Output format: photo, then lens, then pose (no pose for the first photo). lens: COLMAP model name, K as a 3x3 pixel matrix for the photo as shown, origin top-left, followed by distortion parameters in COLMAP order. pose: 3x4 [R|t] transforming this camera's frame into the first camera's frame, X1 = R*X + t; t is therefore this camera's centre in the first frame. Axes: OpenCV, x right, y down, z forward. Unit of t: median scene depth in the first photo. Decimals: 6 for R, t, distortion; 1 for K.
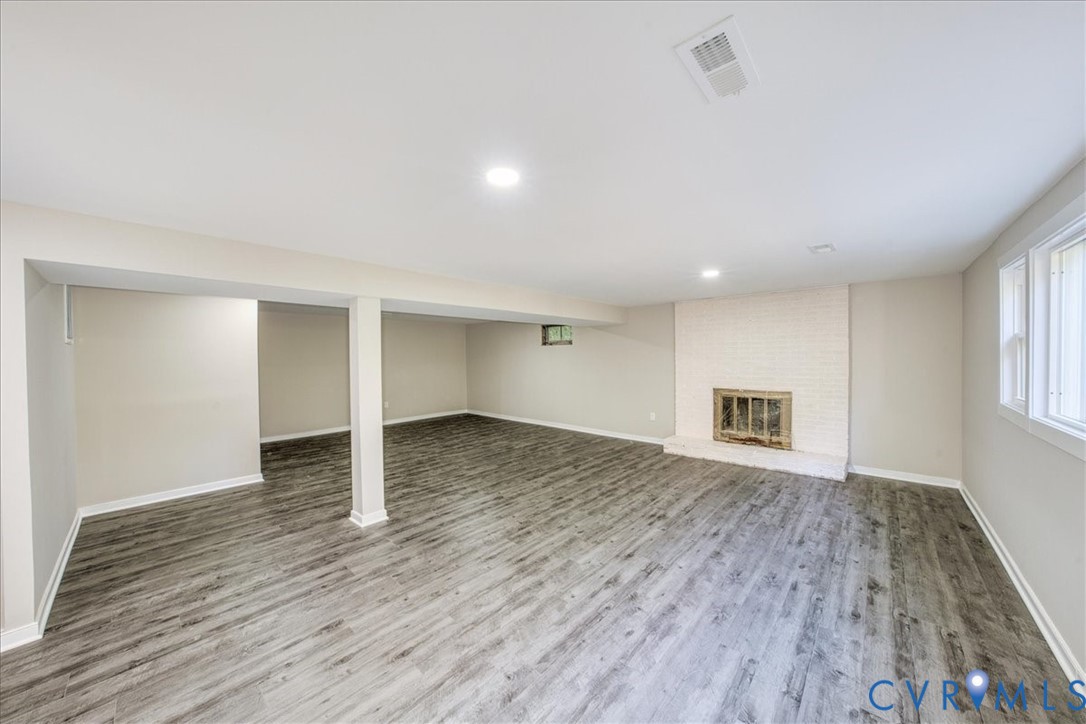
lens RADIAL K [[376.5, 0, 544.8], [0, 376.5, 359.8], [0, 0, 1]] dist [-0.029748, 0.006254]
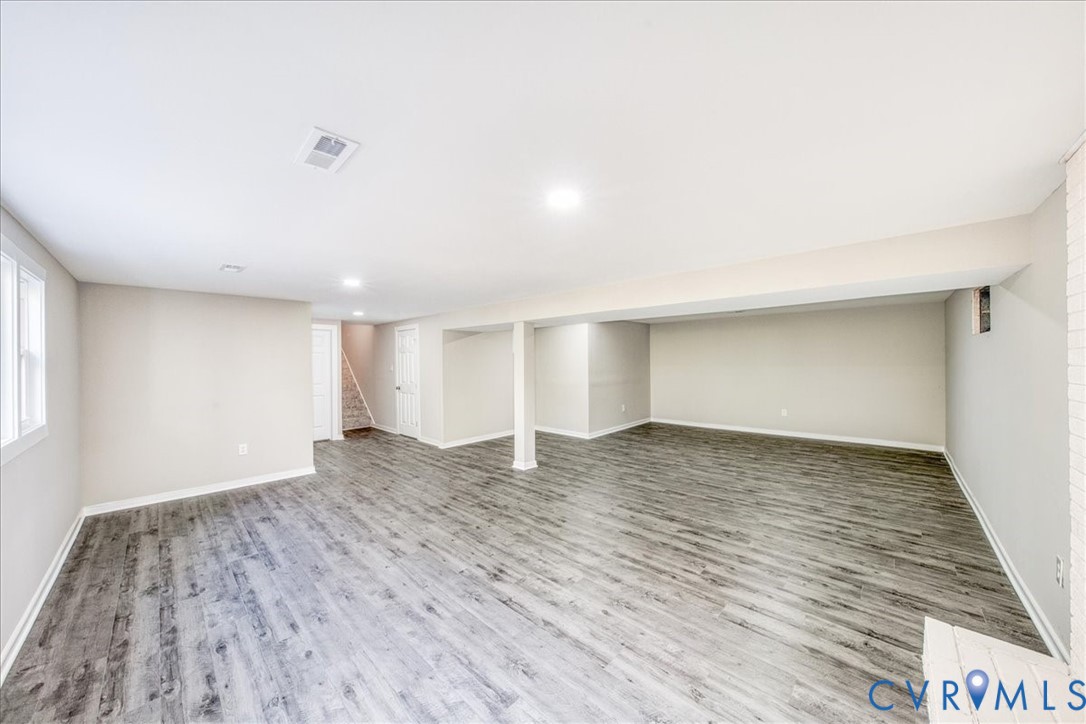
lens RADIAL K [[376.5, 0, 544.8], [0, 376.5, 359.8], [0, 0, 1]] dist [-0.029748, 0.006254]
pose [[-0.020727, 0.011349, -0.999721, 0.965072], [0.000546, 0.999936, 0.011340, -0.025586], [0.999785, -0.000311, -0.020732, 1.014402]]
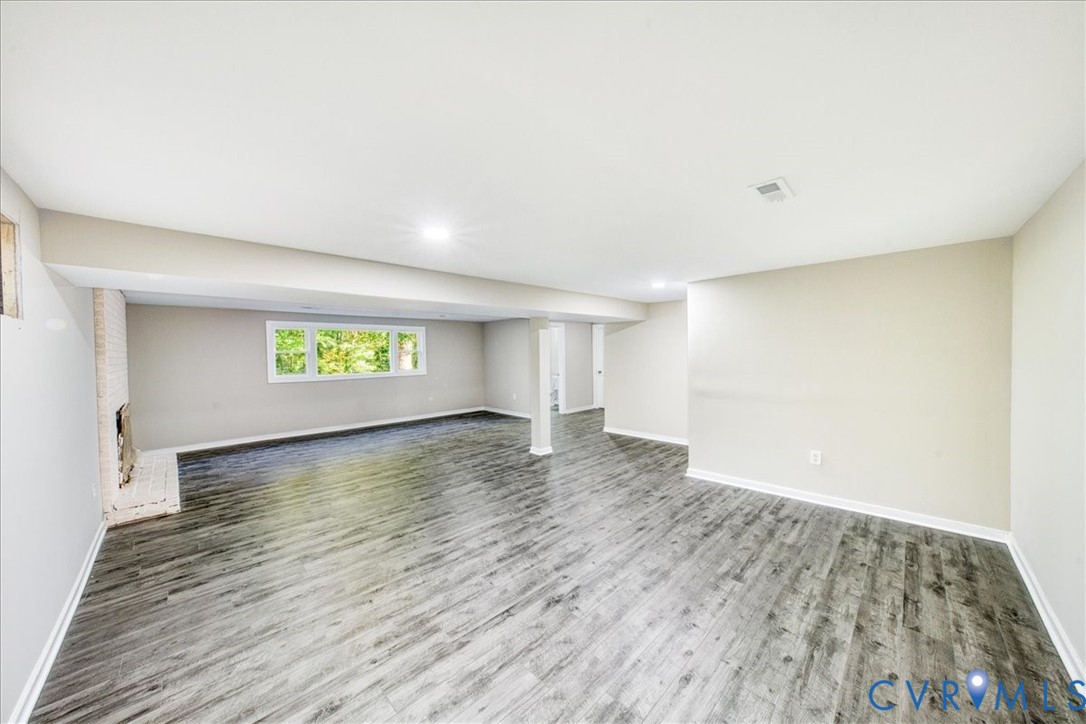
lens RADIAL K [[376.5, 0, 544.8], [0, 376.5, 359.8], [0, 0, 1]] dist [-0.029748, 0.006254]
pose [[-0.998485, 0.025033, 0.049008, -0.526128], [0.026537, 0.999189, 0.030288, -0.026017], [-0.048211, 0.031543, -0.998339, 2.397435]]
